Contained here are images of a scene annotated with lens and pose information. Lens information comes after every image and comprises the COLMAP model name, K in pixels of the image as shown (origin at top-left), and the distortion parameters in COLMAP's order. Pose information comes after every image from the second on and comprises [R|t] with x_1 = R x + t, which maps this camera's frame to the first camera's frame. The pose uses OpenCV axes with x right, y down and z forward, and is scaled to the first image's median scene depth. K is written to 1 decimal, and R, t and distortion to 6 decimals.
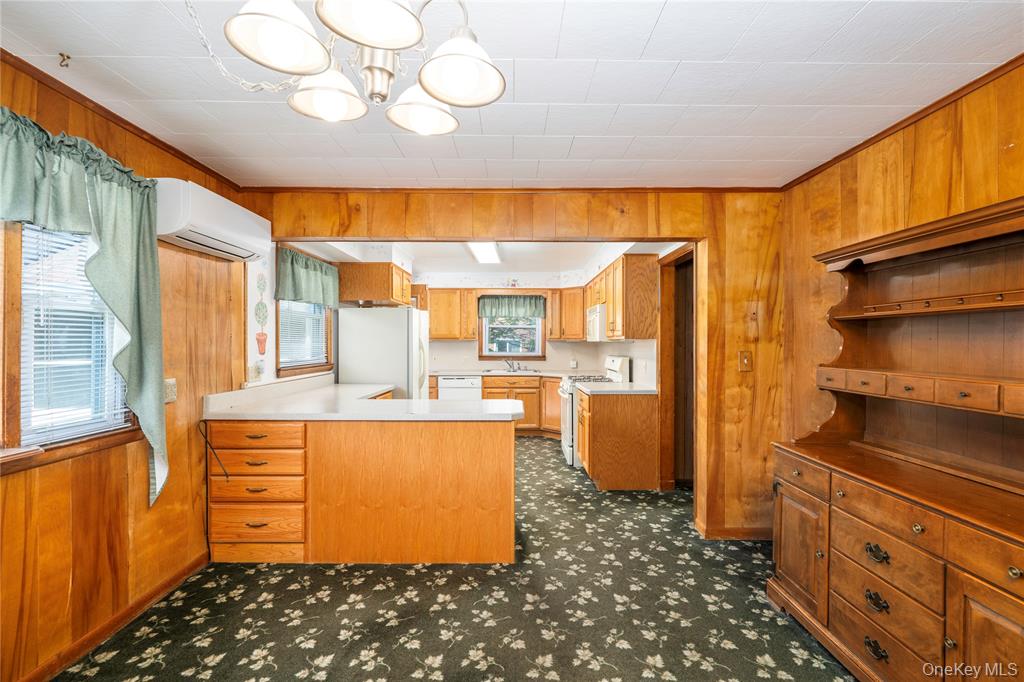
lens RADIAL K [[439.9, 0, 514.1], [0, 439.9, 356.2], [0, 0, 1]] dist [-0.048828, 0.000193]
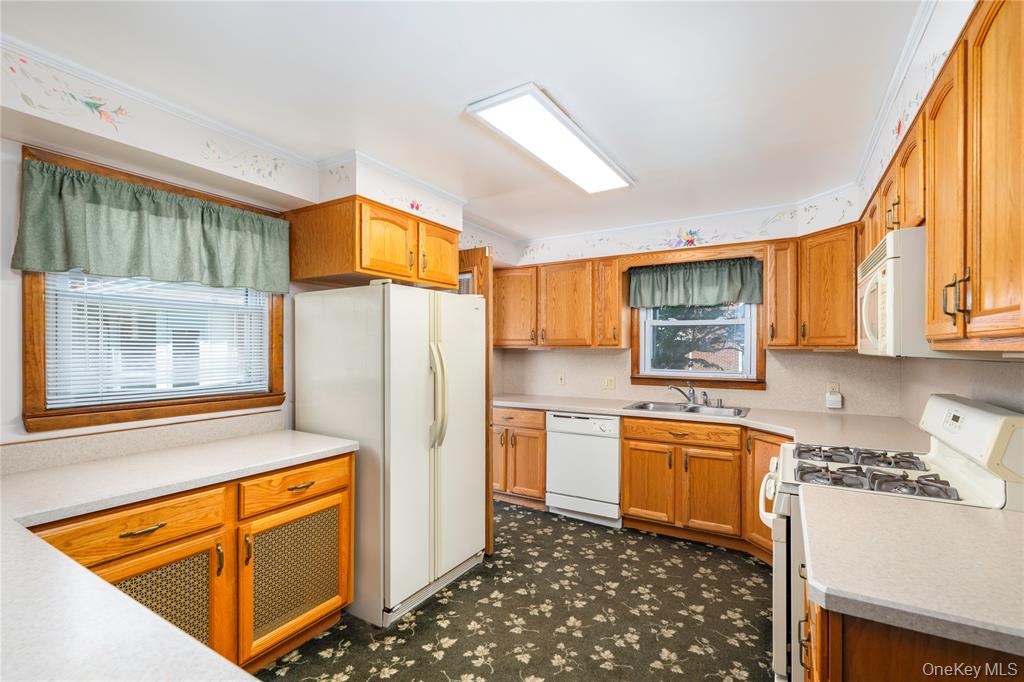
lens RADIAL K [[439.9, 0, 514.1], [0, 439.9, 356.2], [0, 0, 1]] dist [-0.048828, 0.000193]
pose [[0.844636, 0.004426, -0.535323, 0.092964], [-0.017257, 0.999671, -0.018964, -0.013930], [0.535064, 0.025256, 0.844434, 0.439917]]
